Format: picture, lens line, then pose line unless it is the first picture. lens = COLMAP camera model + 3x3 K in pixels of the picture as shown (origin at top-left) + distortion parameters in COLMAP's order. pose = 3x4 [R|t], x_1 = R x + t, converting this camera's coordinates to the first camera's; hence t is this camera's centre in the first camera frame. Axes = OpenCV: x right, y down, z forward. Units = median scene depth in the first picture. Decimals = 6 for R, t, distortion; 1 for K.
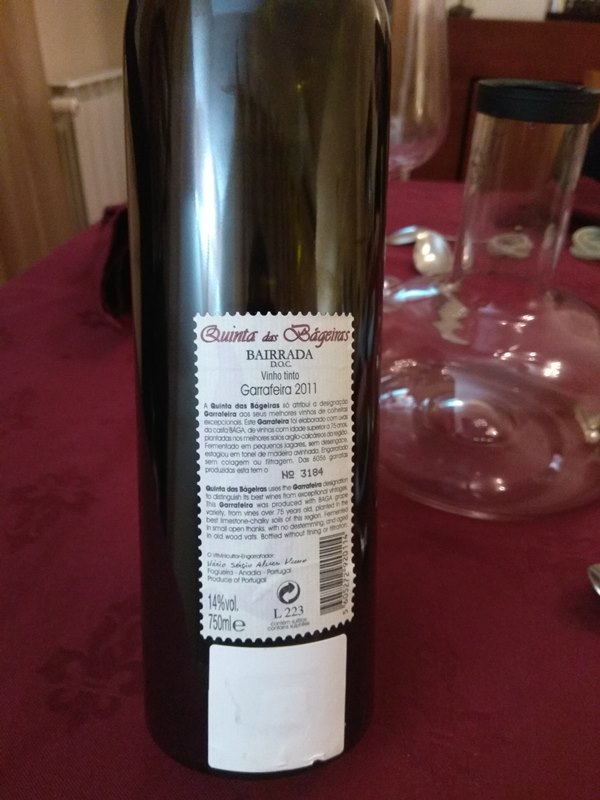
lens RADIAL K [[654.9, 0, 300.0], [0, 654.9, 400.0], [0, 0, 1]] dist [0.134359, -0.347812]
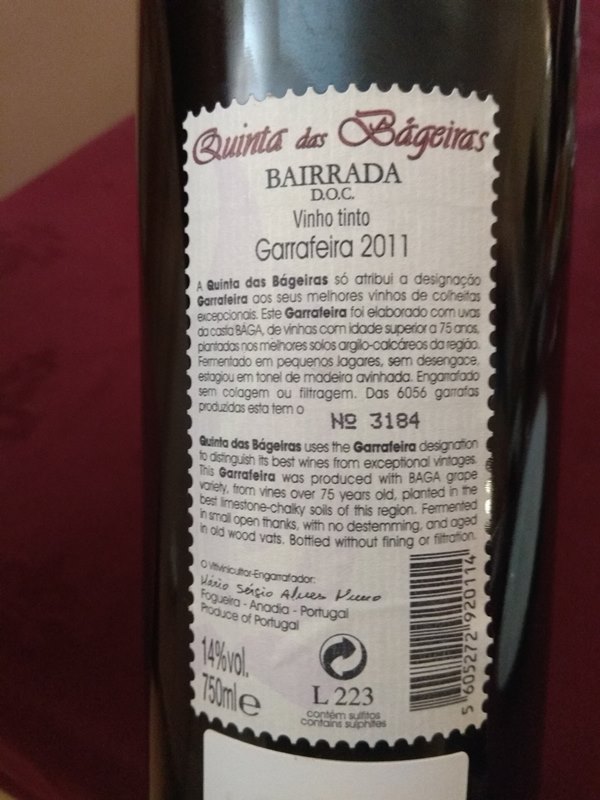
lens RADIAL K [[654.9, 0, 300.0], [0, 654.9, 400.0], [0, 0, 1]] dist [0.134359, -0.347812]
pose [[0.943691, 0.029619, -0.329499, 0.113072], [-0.037124, 0.999174, -0.016506, 0.105902], [0.328738, 0.027809, 0.944012, 0.510749]]
